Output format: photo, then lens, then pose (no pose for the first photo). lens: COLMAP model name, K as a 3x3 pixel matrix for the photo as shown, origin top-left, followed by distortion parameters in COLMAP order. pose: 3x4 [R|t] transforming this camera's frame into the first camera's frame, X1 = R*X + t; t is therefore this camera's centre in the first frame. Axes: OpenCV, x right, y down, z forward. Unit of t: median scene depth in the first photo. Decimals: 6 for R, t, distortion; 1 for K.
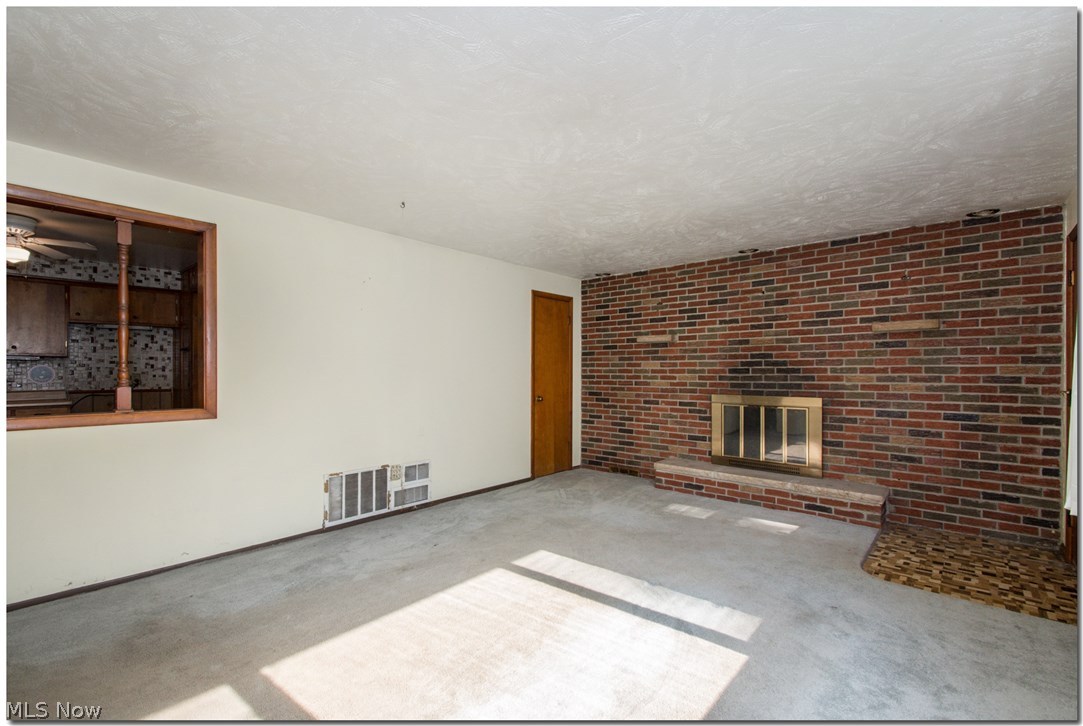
lens RADIAL K [[474.5, 0, 540.9], [0, 474.5, 370.2], [0, 0, 1]] dist [0.004303, -0.002413]
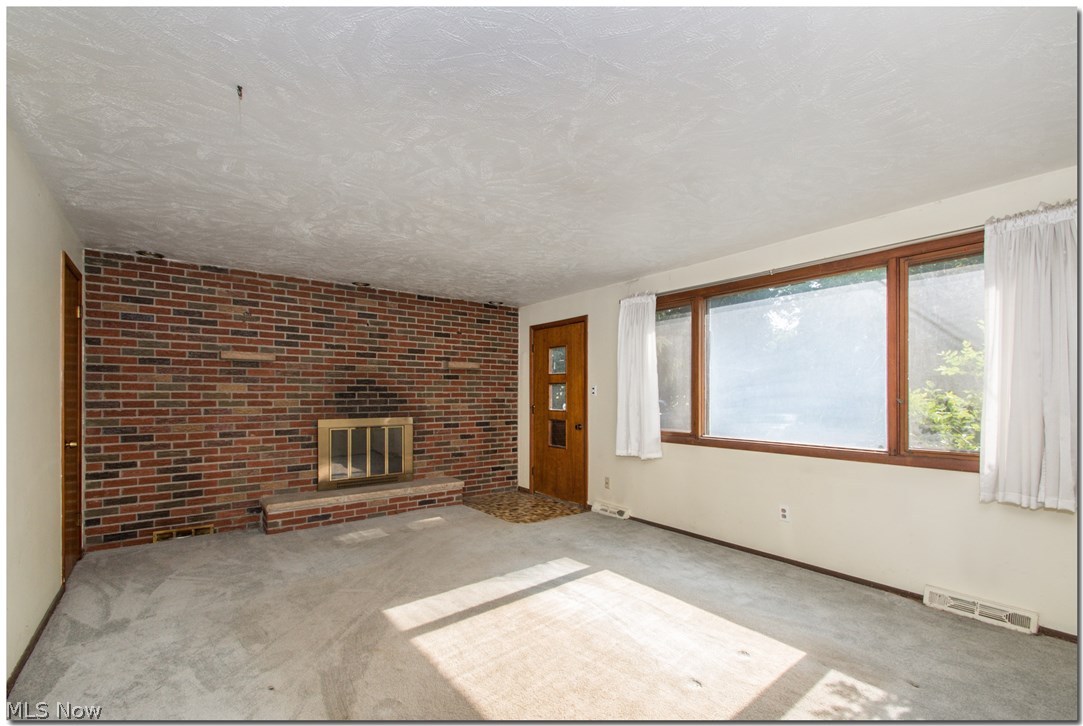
lens RADIAL K [[474.5, 0, 535.7], [0, 474.5, 391.8], [0, 0, 1]] dist [0.004303, -0.002413]
pose [[0.190667, 0.006949, 0.981630, -0.560568], [-0.003079, 0.999974, -0.006481, -0.001325], [-0.981650, -0.001786, 0.190683, 0.421749]]
